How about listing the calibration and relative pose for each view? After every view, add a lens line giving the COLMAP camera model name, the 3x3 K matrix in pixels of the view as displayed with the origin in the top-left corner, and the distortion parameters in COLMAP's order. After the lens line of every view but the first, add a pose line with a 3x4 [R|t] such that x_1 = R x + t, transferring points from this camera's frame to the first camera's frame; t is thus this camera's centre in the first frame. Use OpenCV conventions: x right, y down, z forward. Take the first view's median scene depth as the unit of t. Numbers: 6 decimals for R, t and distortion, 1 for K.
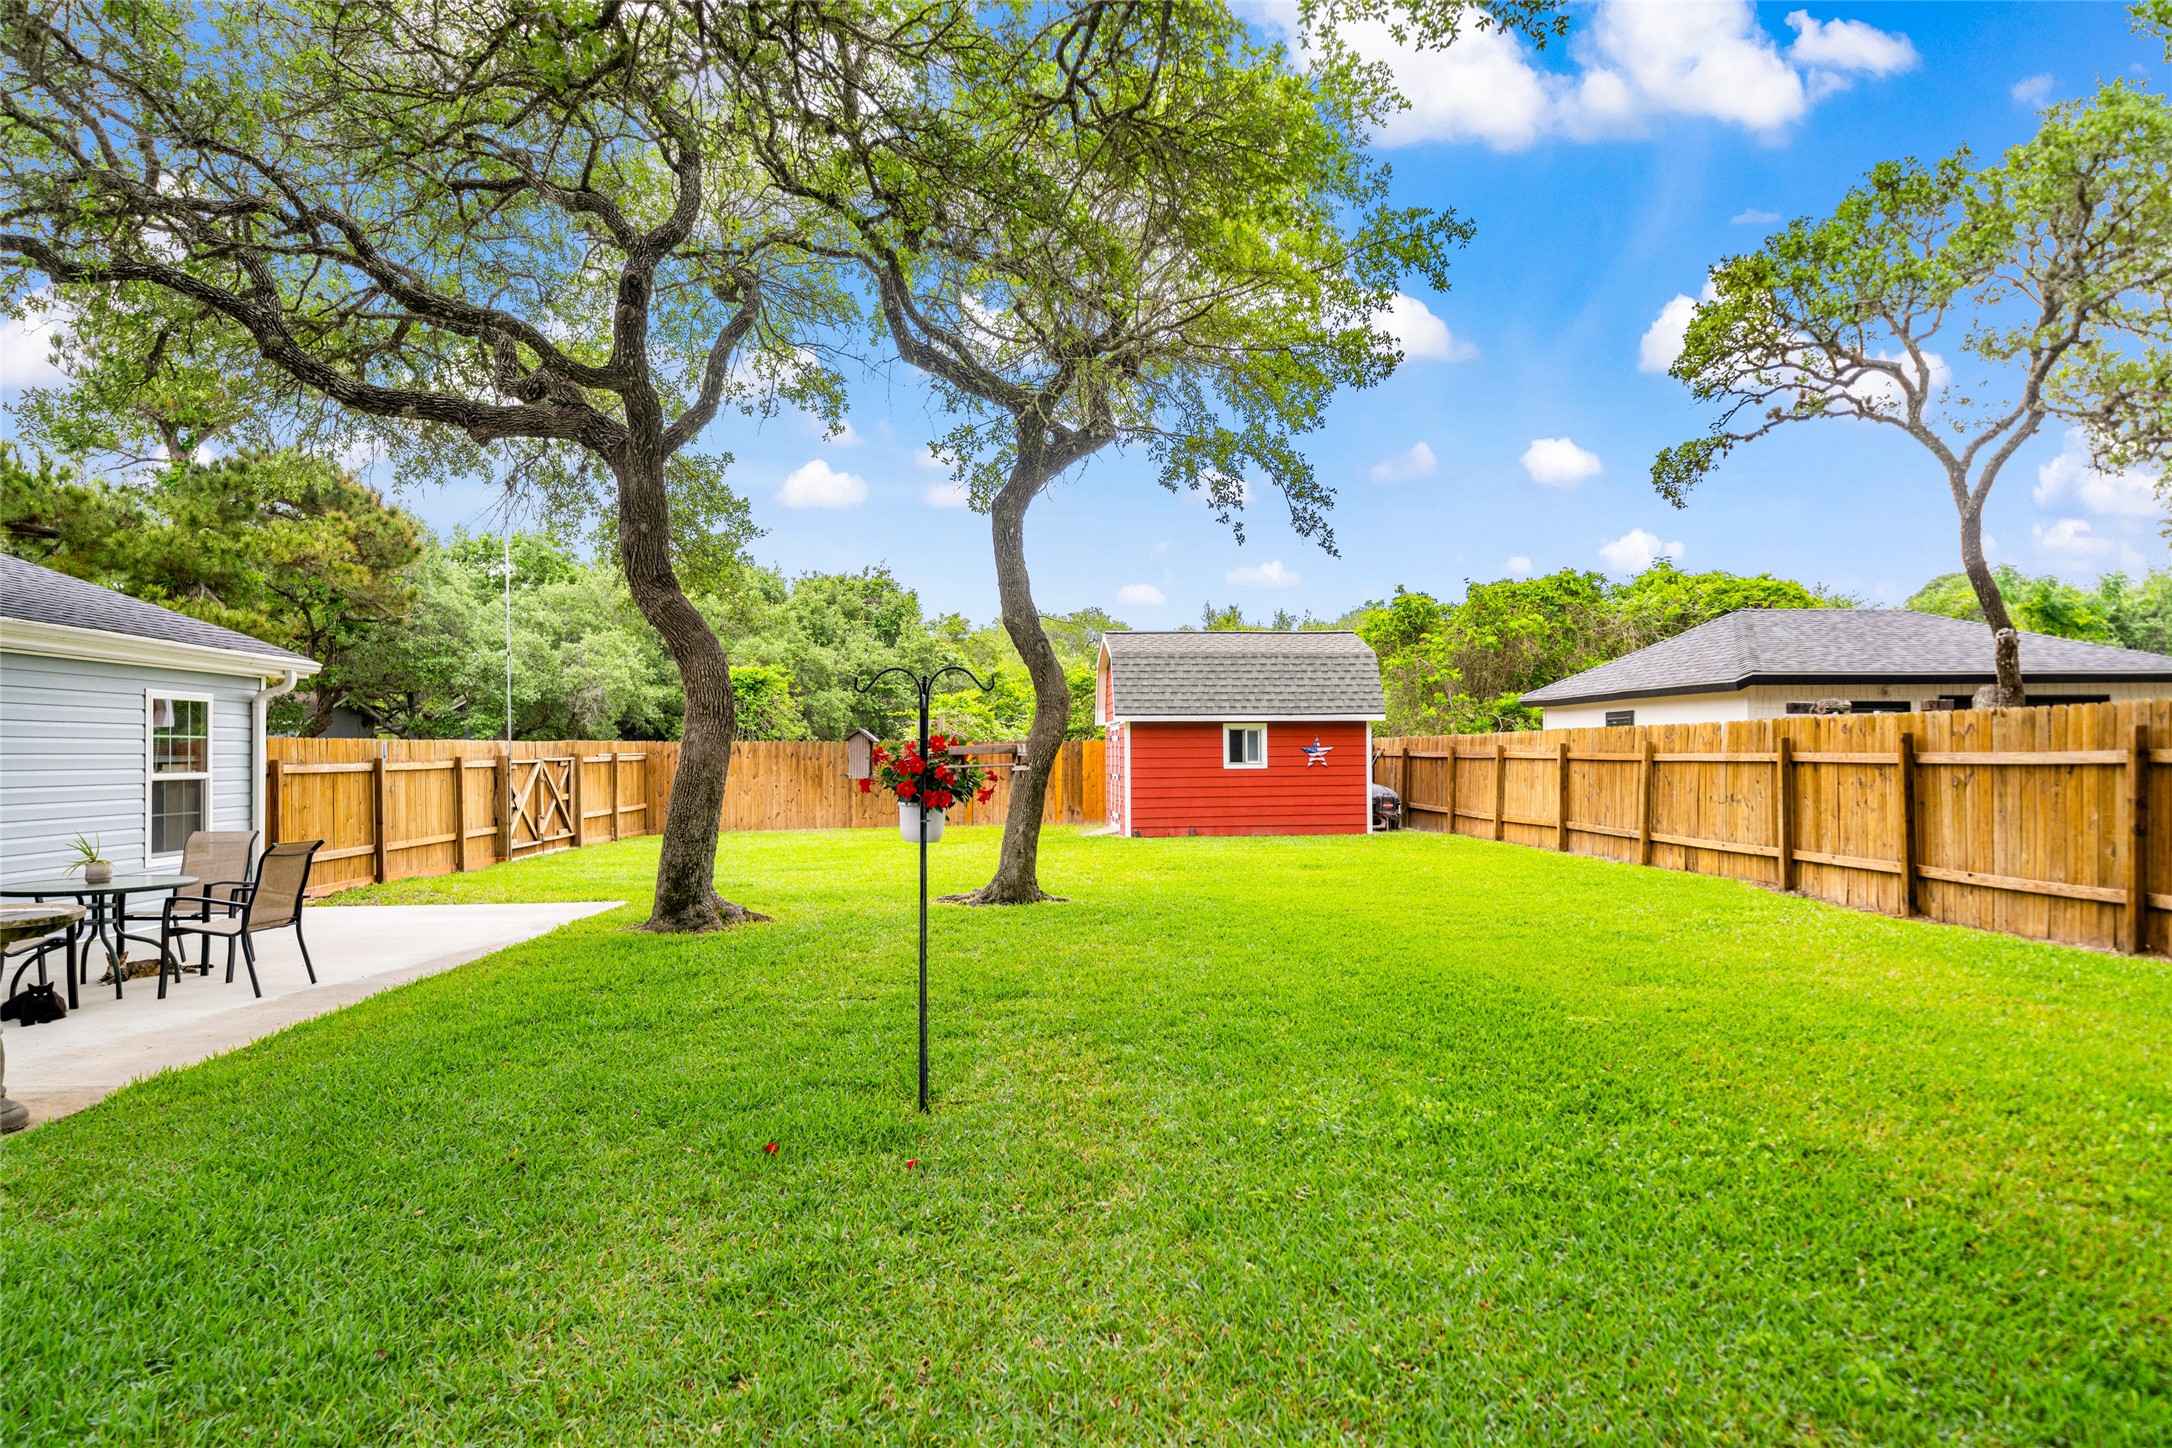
lens RADIAL K [[1319.5, 0, 1088.7], [0, 1319.5, 751.4], [0, 0, 1]] dist [0.003348, 0.000293]
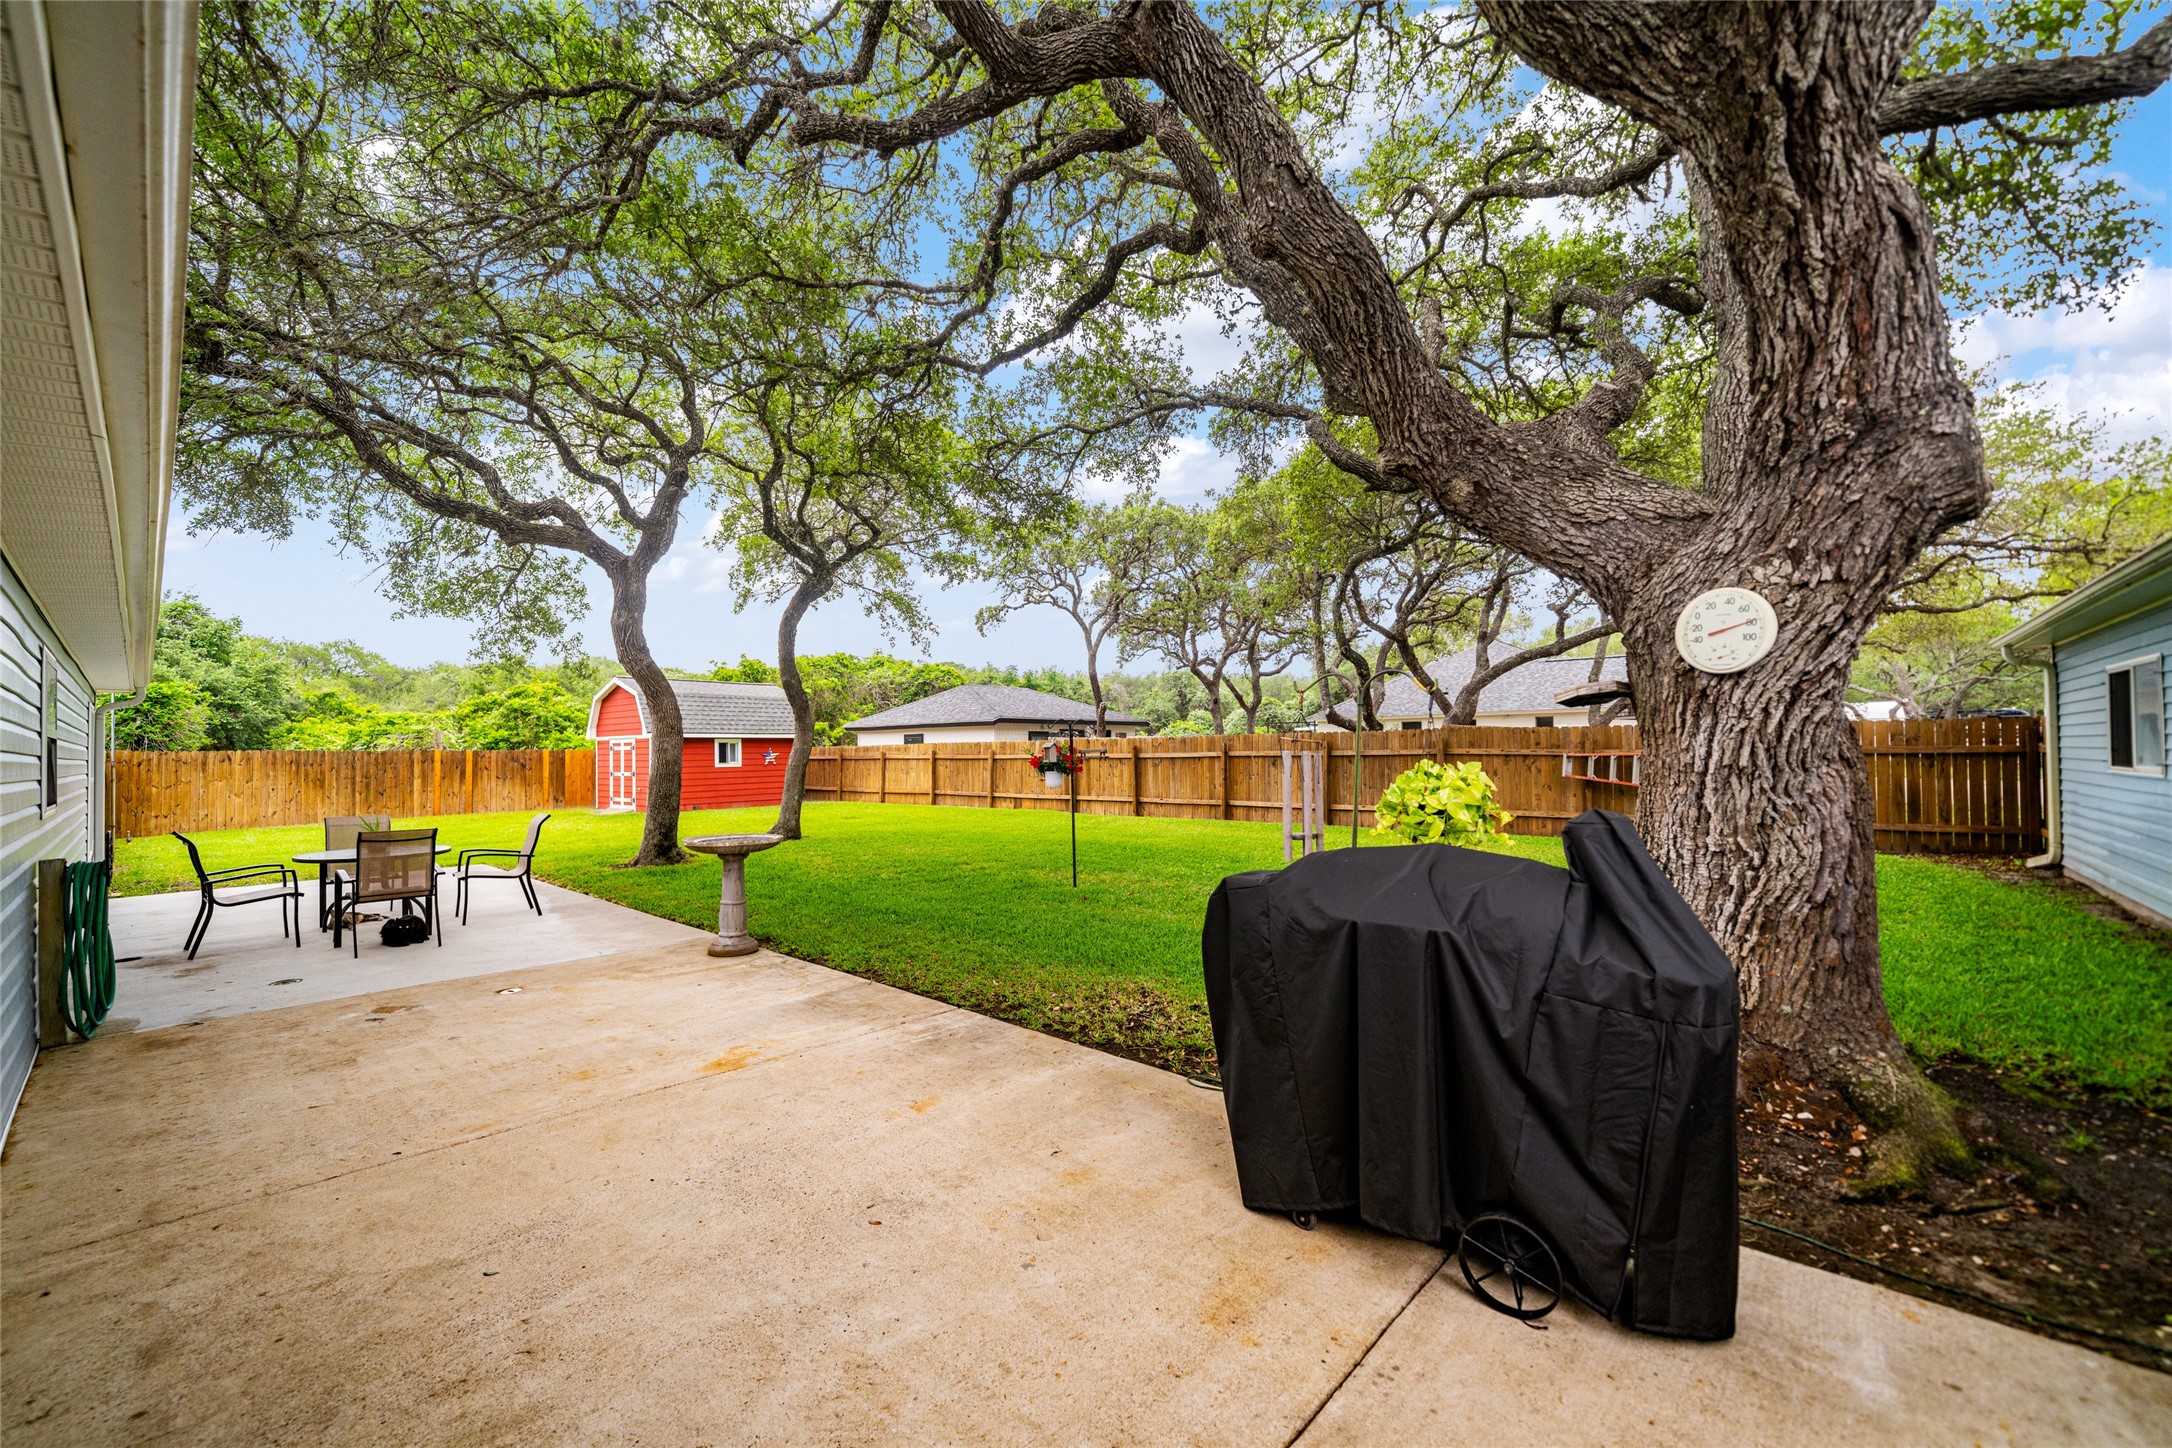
lens RADIAL K [[849.8, 0, 1077.0], [0, 849.8, 750.6], [0, 0, 1]] dist [-0.000348, -0.000002]
pose [[0.715047, -0.001715, 0.699074, -0.312715], [0.006932, 0.999965, -0.004637, 0.001076], [-0.699042, 0.008161, 0.715034, -0.047012]]
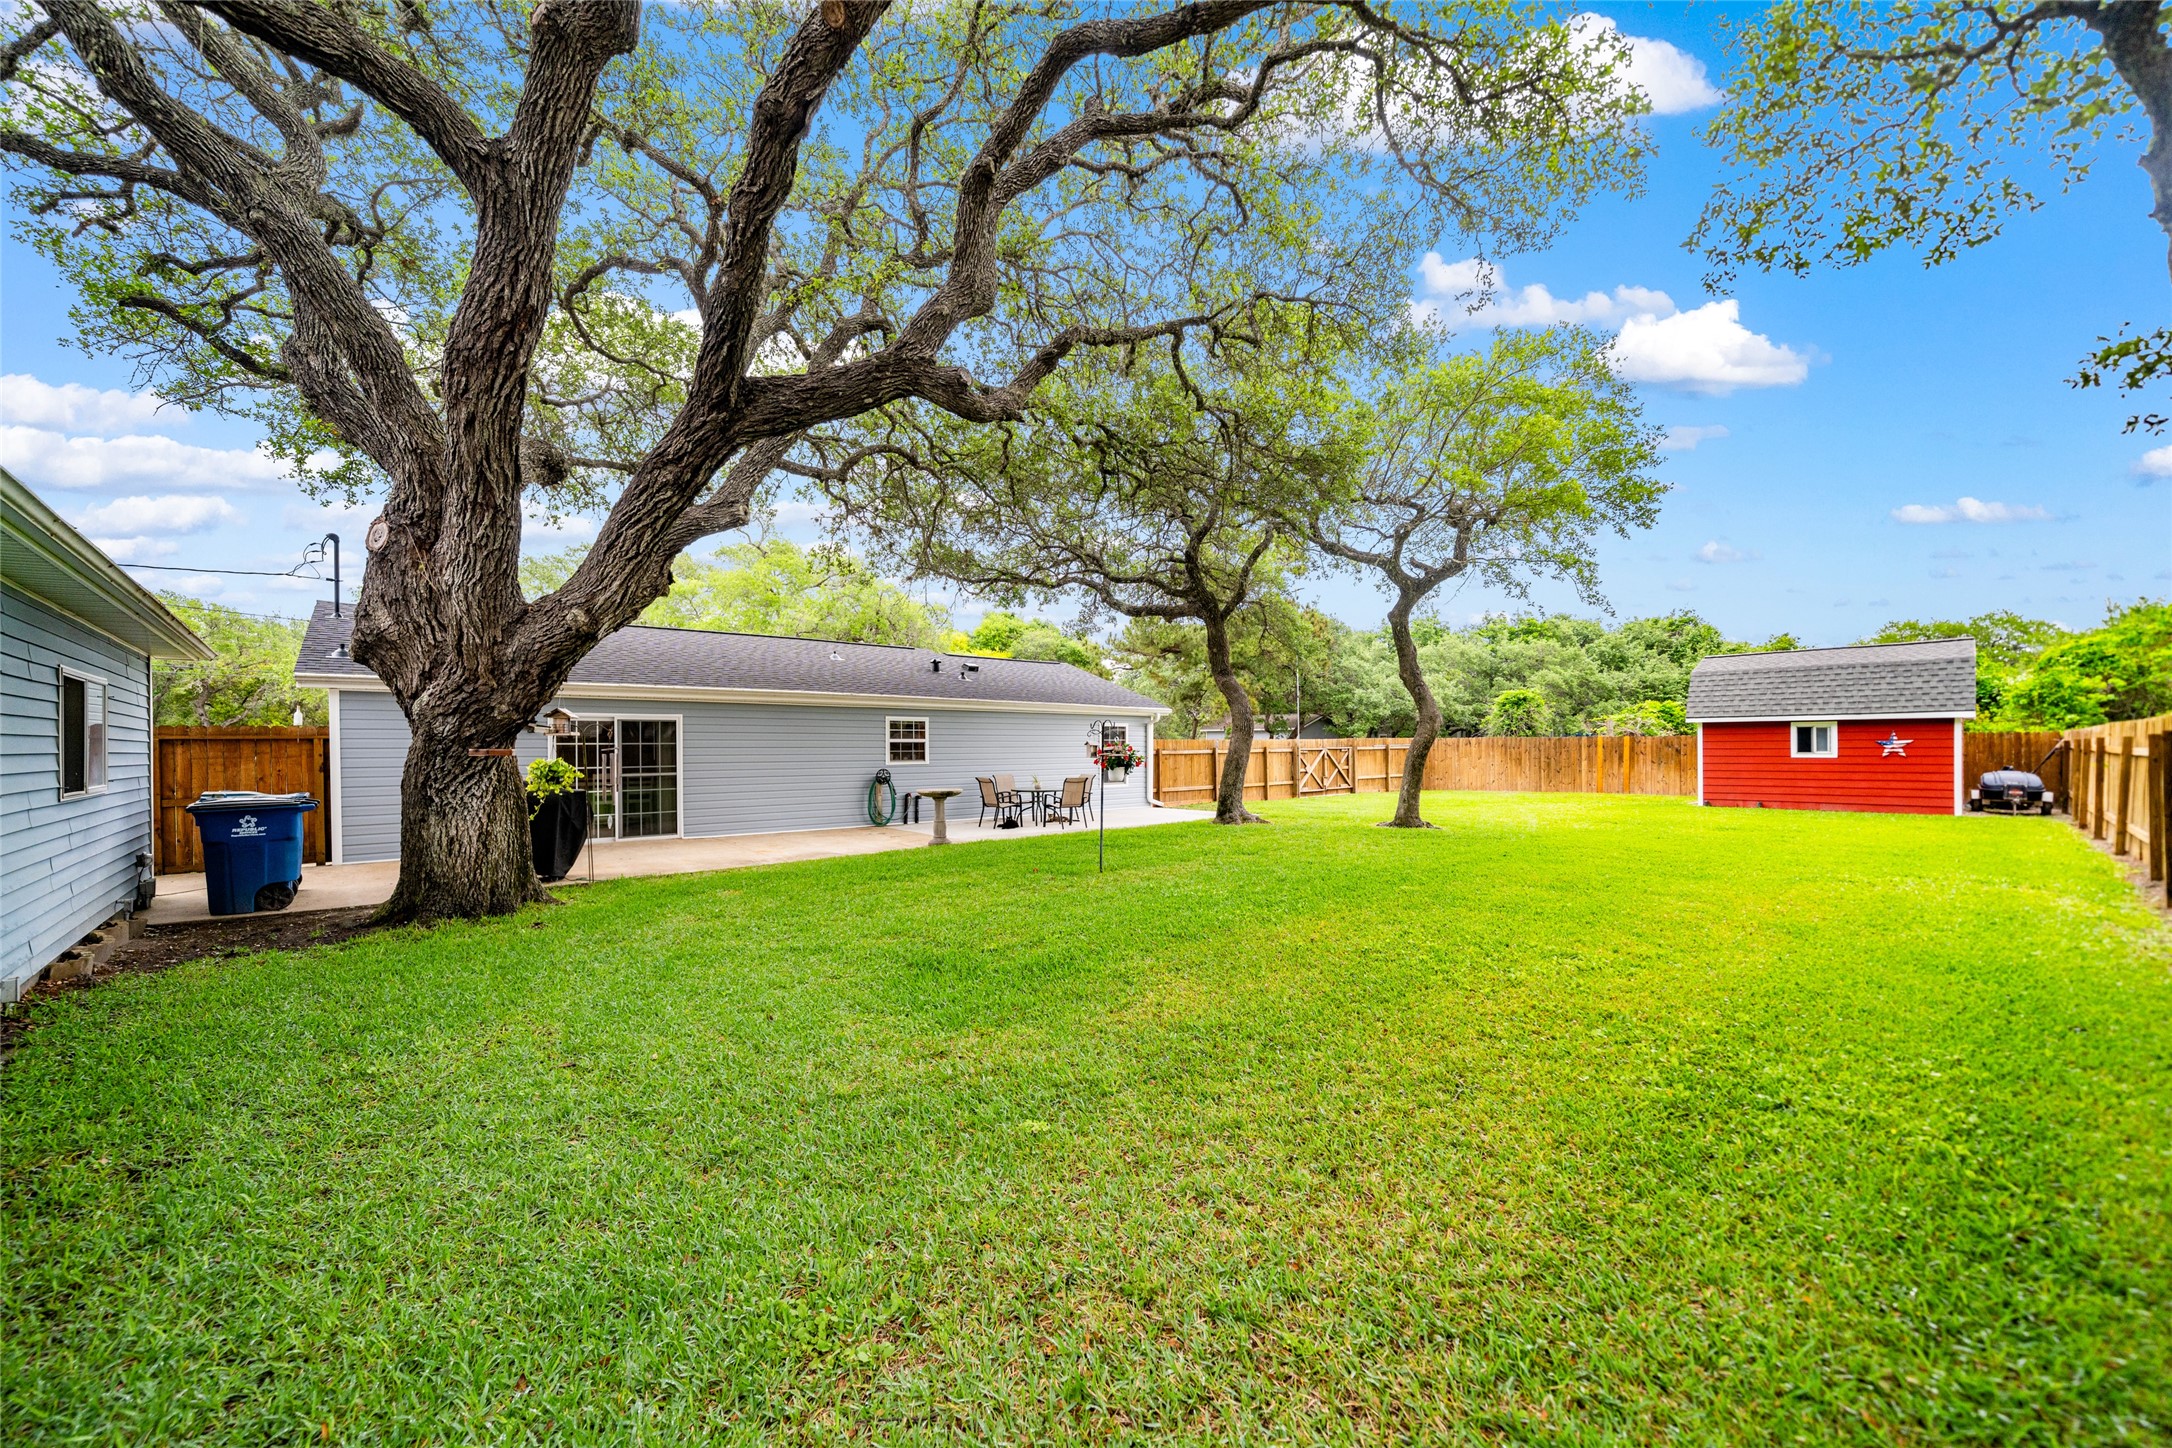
lens RADIAL K [[795.6, 0, 1097.7], [0, 795.6, 744.1], [0, 0, 1]] dist [0.000766, 0.000186]
pose [[0.636709, 0.000660, -0.771104, 0.279186], [0.001978, 0.999995, 0.002490, -0.003076], [0.771102, -0.003110, 0.636704, -0.026174]]
